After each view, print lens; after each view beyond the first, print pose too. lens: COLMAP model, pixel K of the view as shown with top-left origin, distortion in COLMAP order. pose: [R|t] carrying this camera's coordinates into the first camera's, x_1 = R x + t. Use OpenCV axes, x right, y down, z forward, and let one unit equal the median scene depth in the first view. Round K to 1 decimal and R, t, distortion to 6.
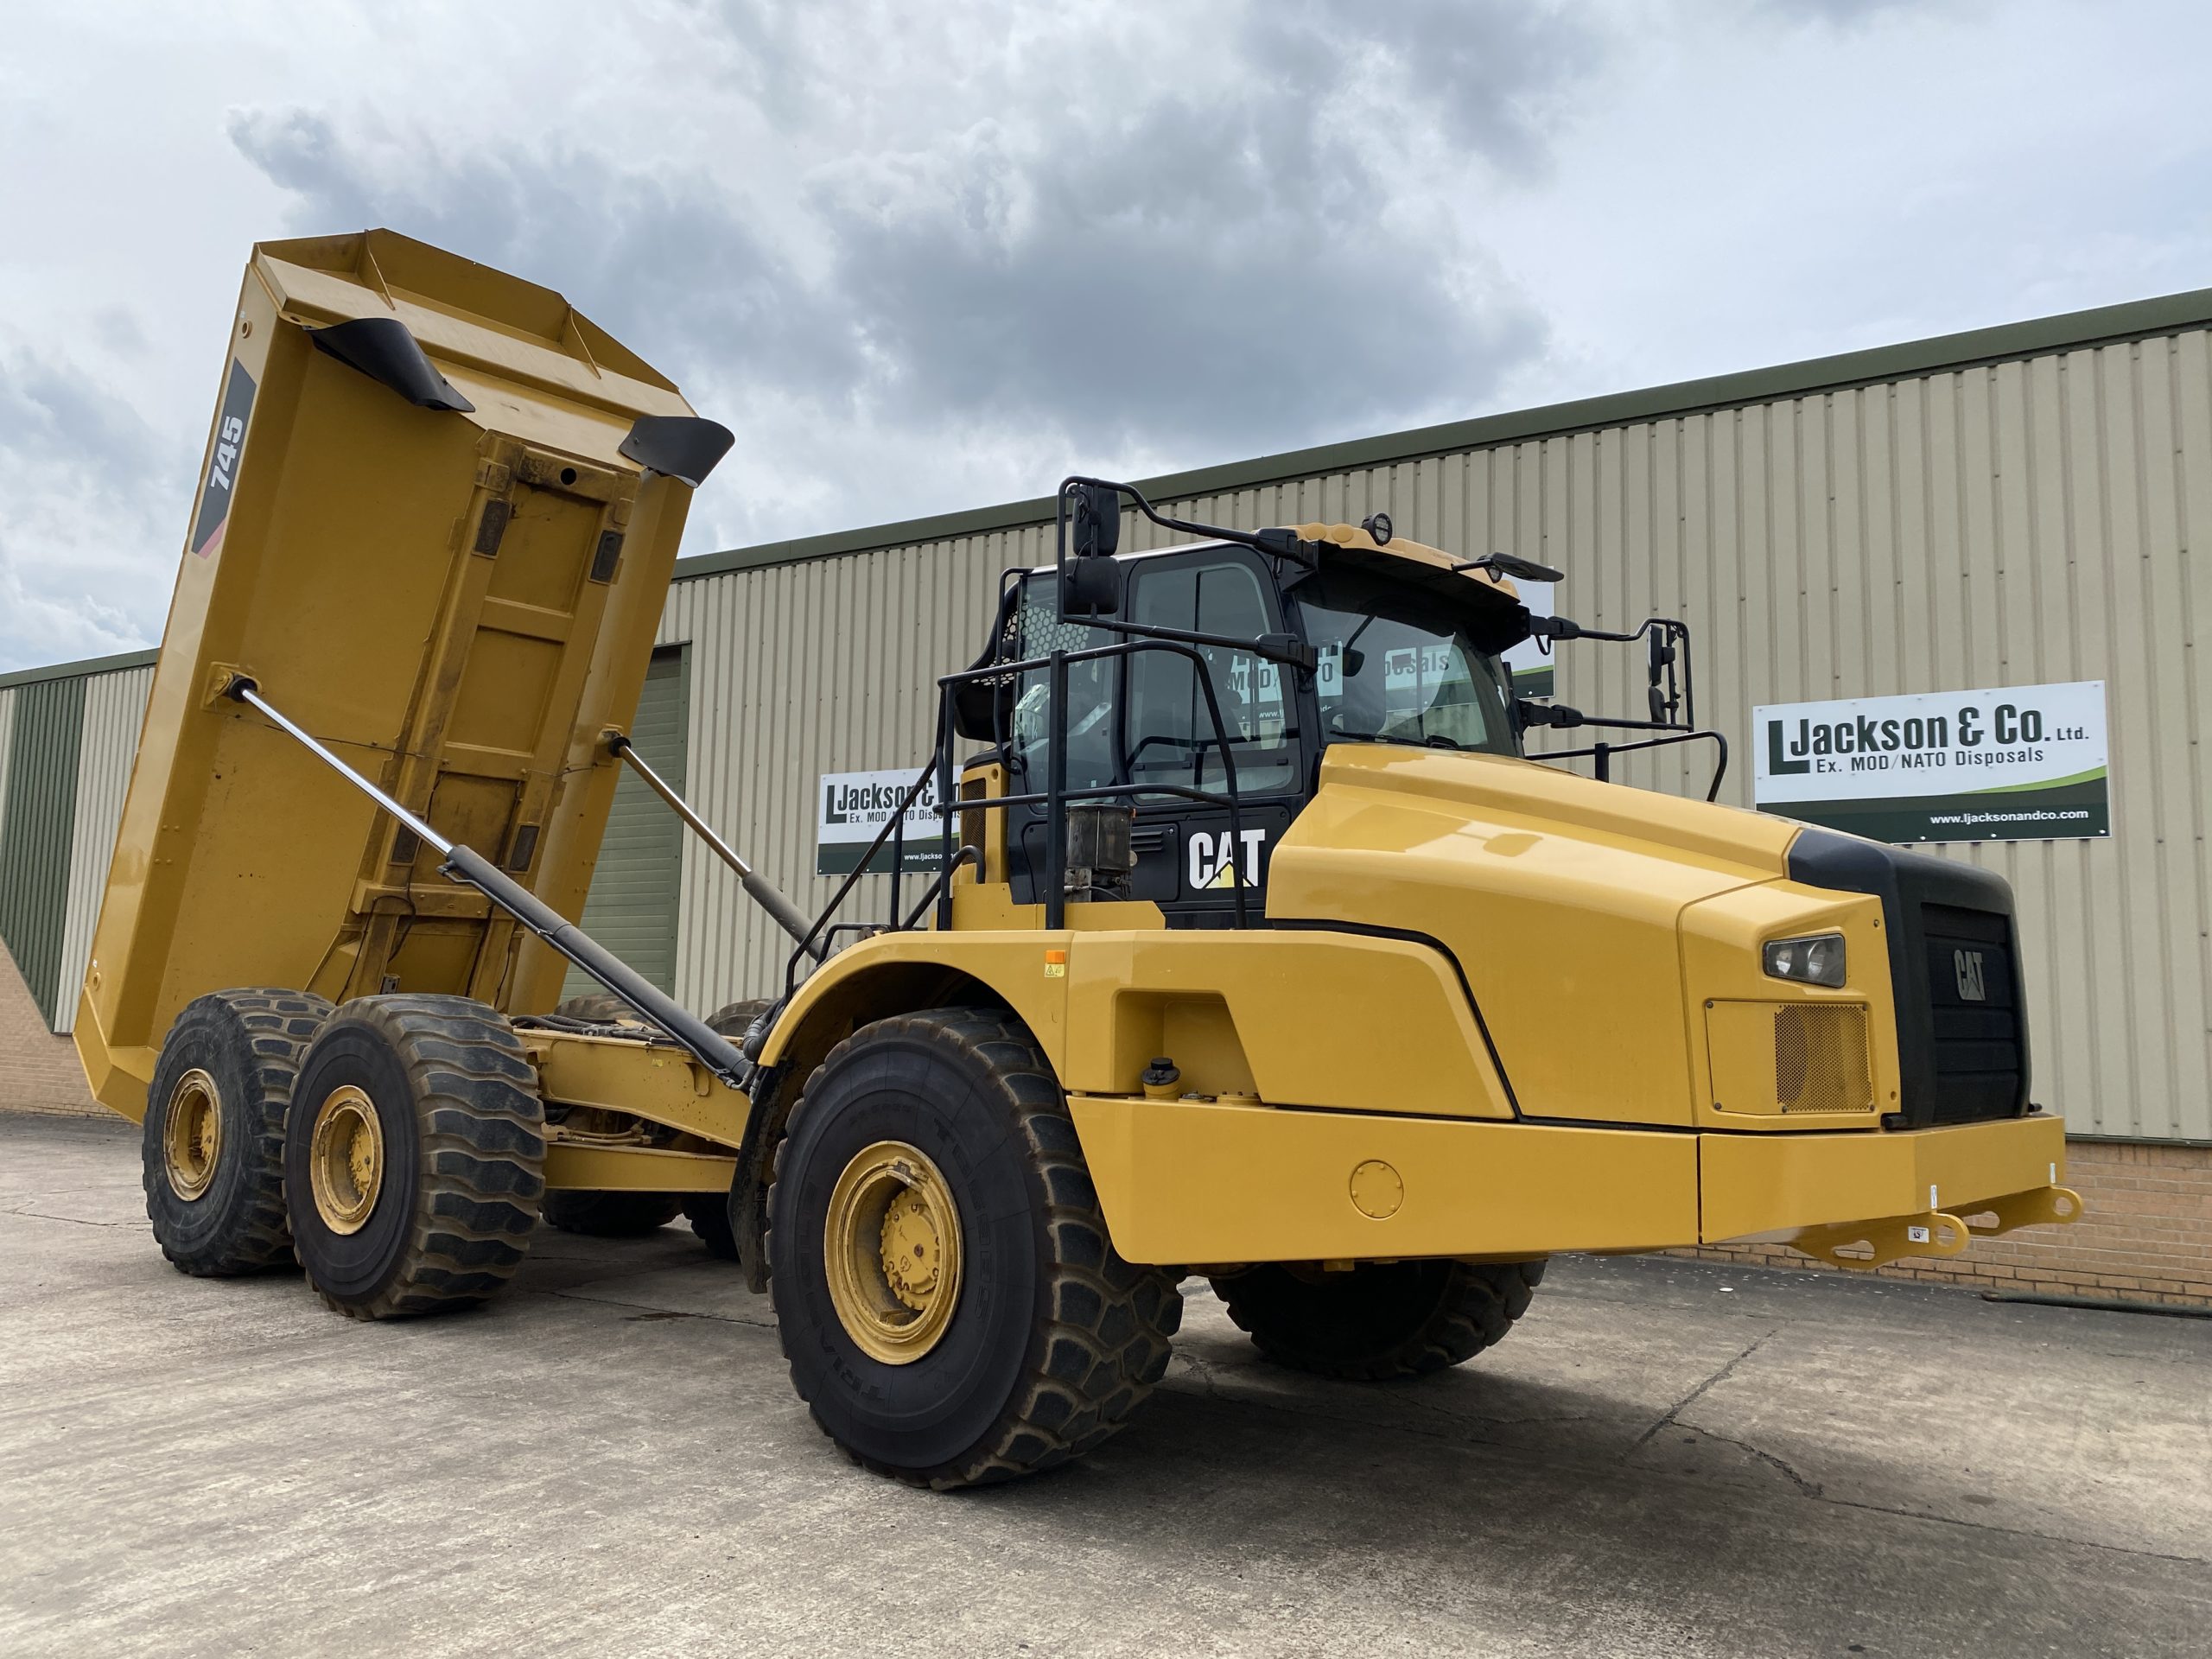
lens RADIAL K [[1680.4, 0, 1081.6], [0, 1680.4, 836.1], [0, 0, 1]] dist [0.037886, -0.035798]
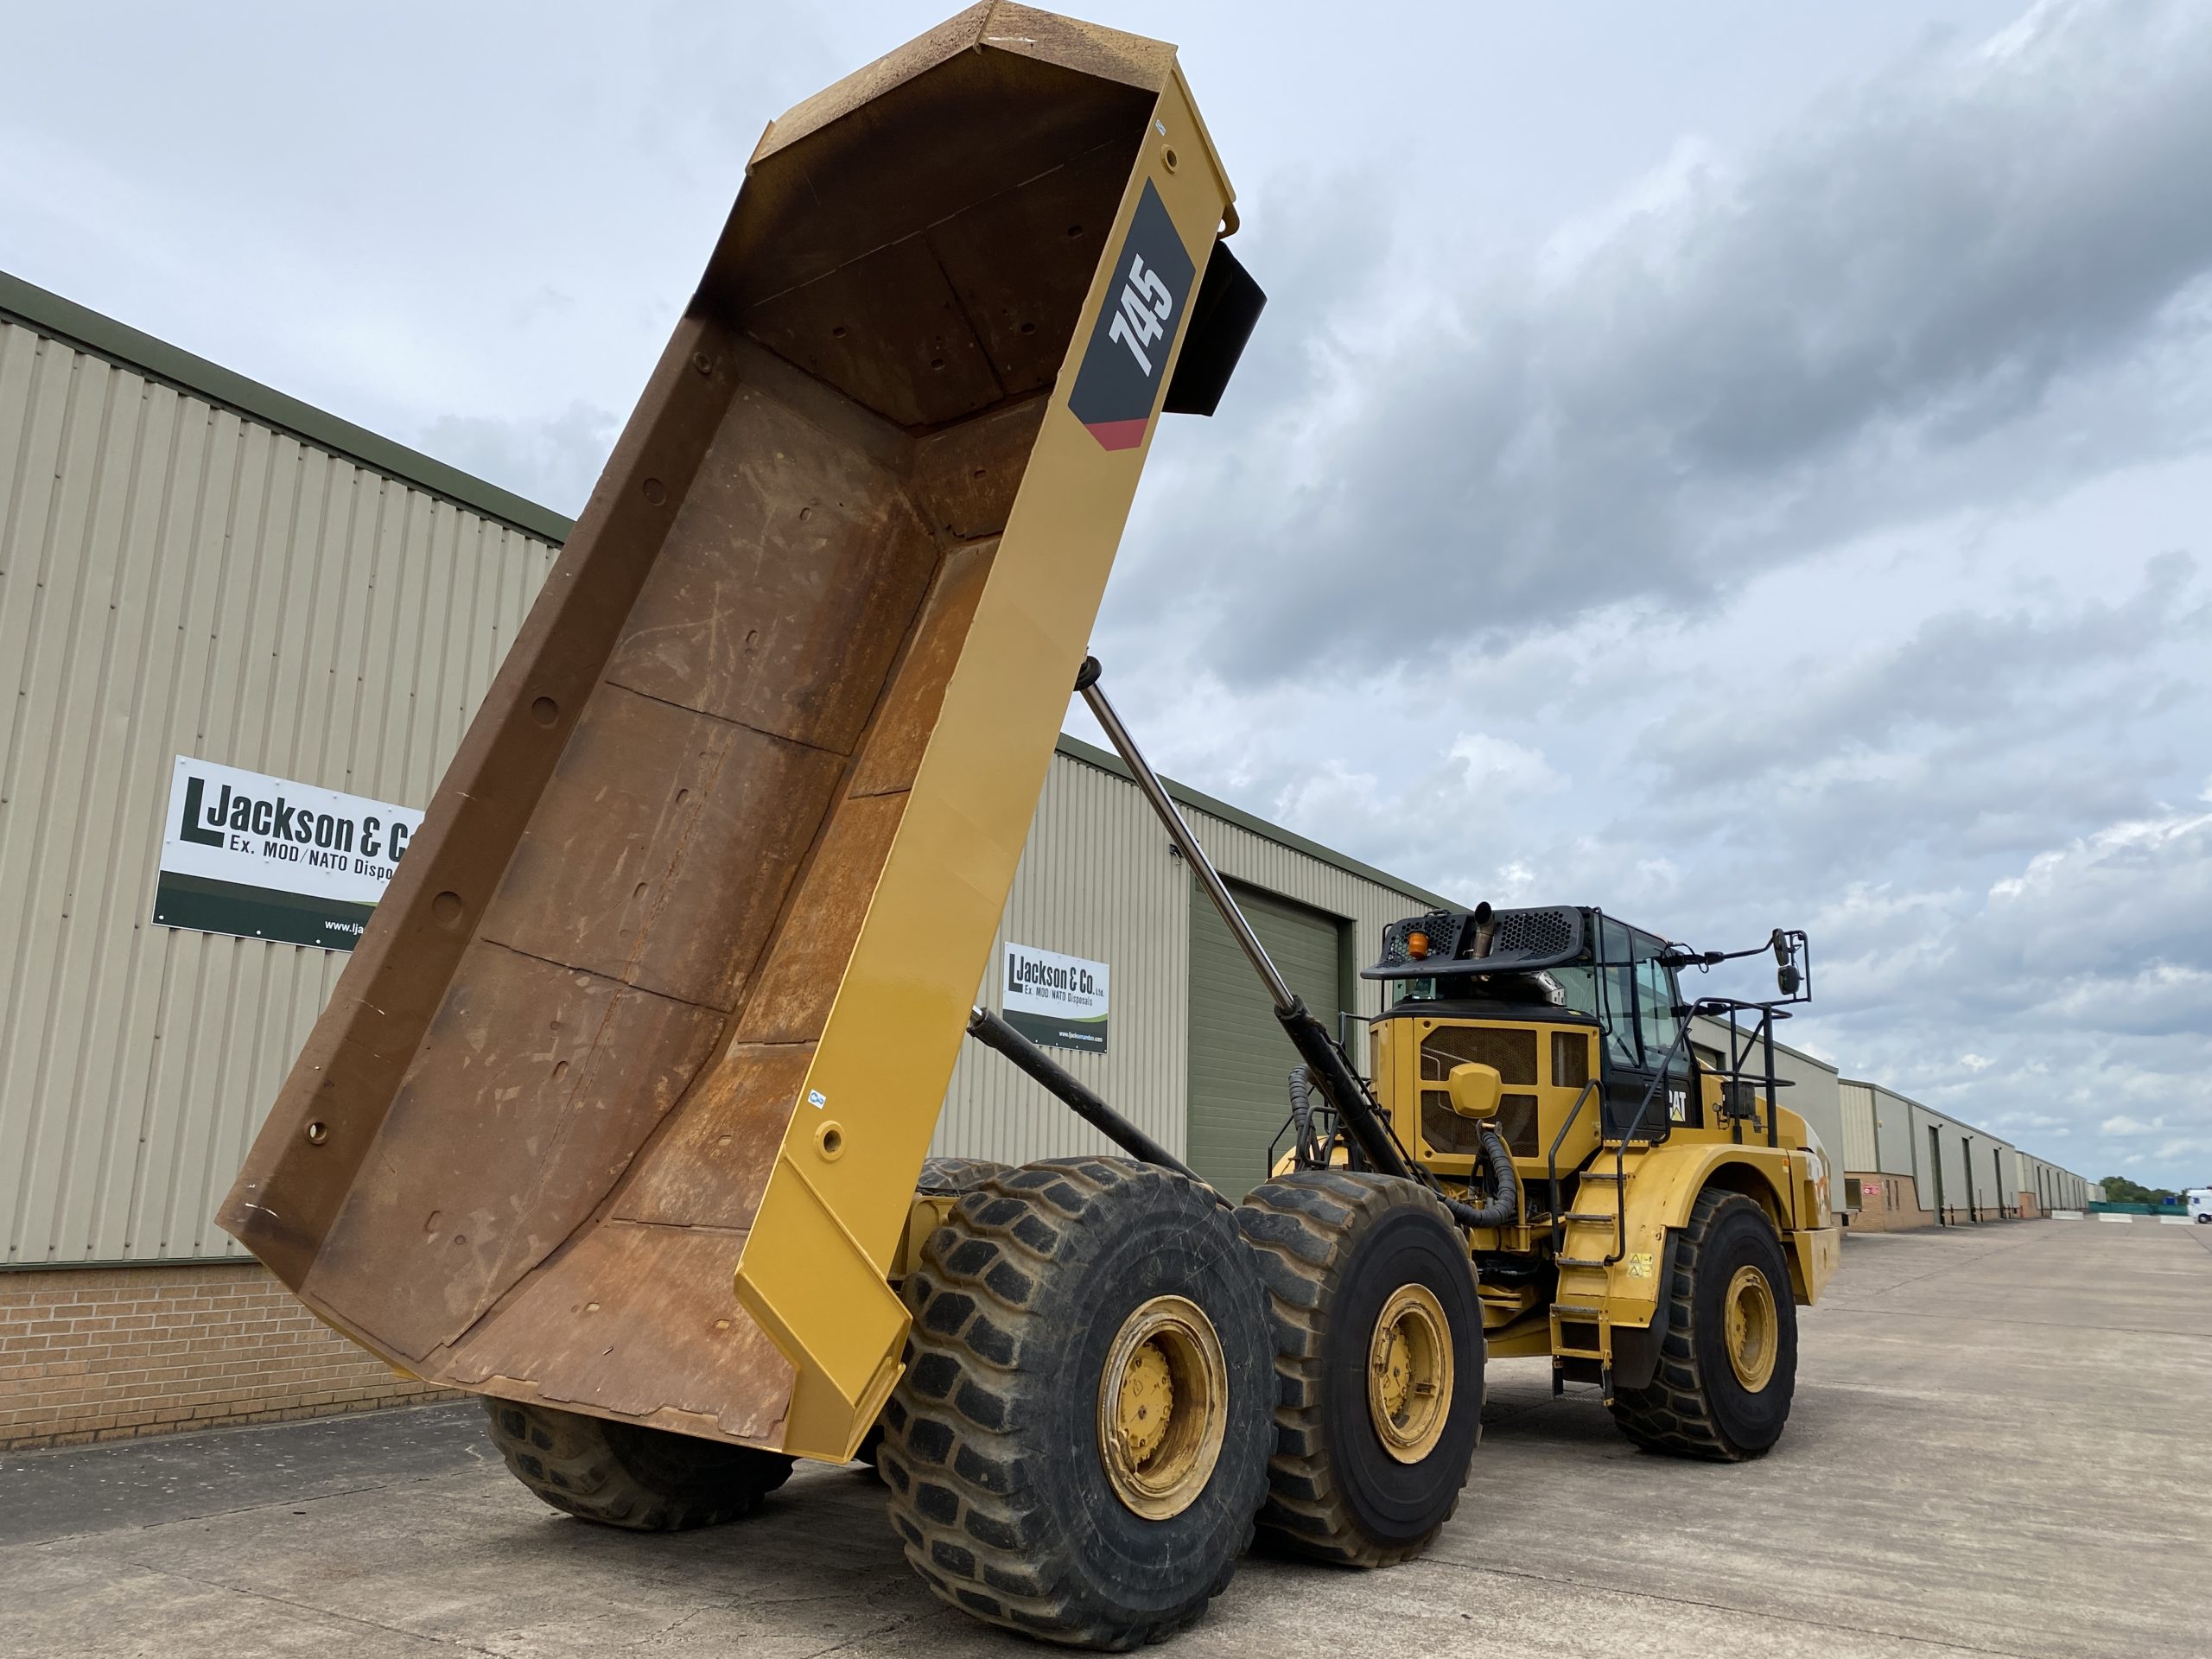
lens RADIAL K [[1680.4, 0, 1083.4], [0, 1680.4, 824.9], [0, 0, 1]] dist [0.037886, -0.035798]
pose [[-0.019539, 0.177903, 0.983854, -1.248451], [-0.131714, 0.975007, -0.178919, 0.090260], [-0.991095, -0.133084, 0.004382, 1.130236]]
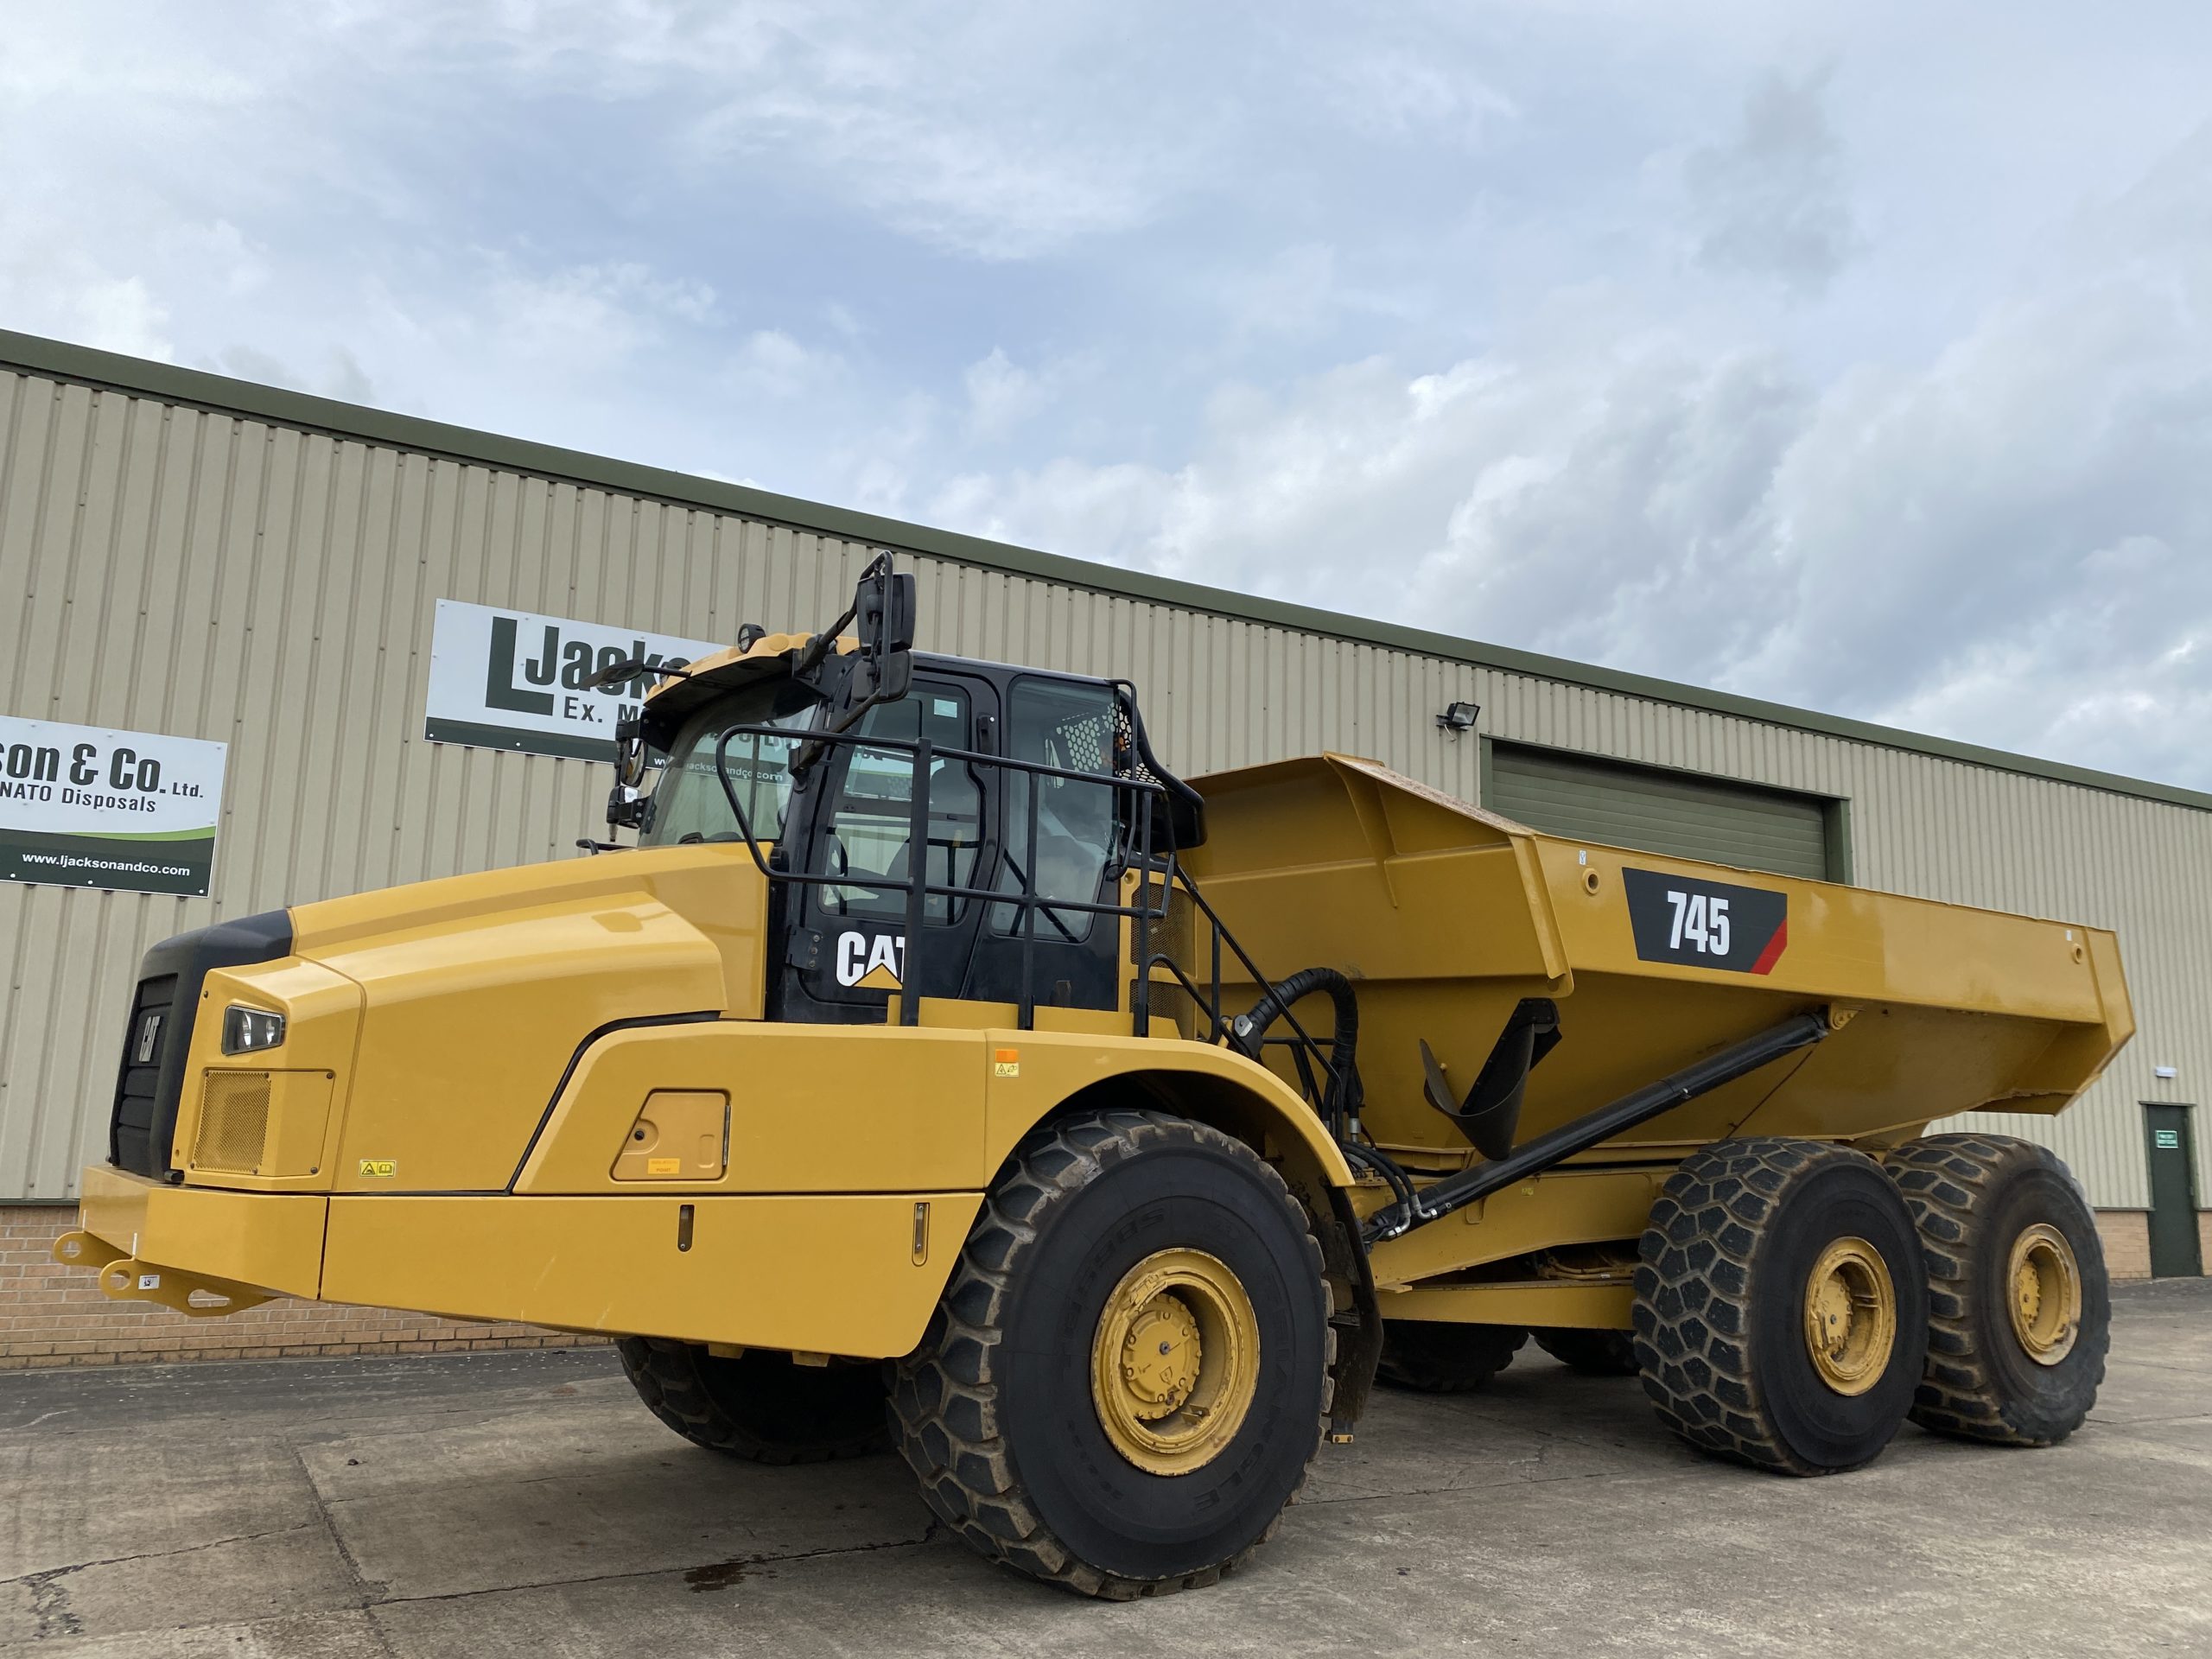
lens RADIAL K [[1680.4, 0, 1102.2], [0, 1680.4, 847.3], [0, 0, 1]] dist [0.037886, -0.035798]
pose [[0.470305, 0.135039, 0.872111, -0.762459], [-0.108431, 0.989578, -0.094753, 0.043555], [-0.875817, -0.050001, 0.480046, 0.531490]]
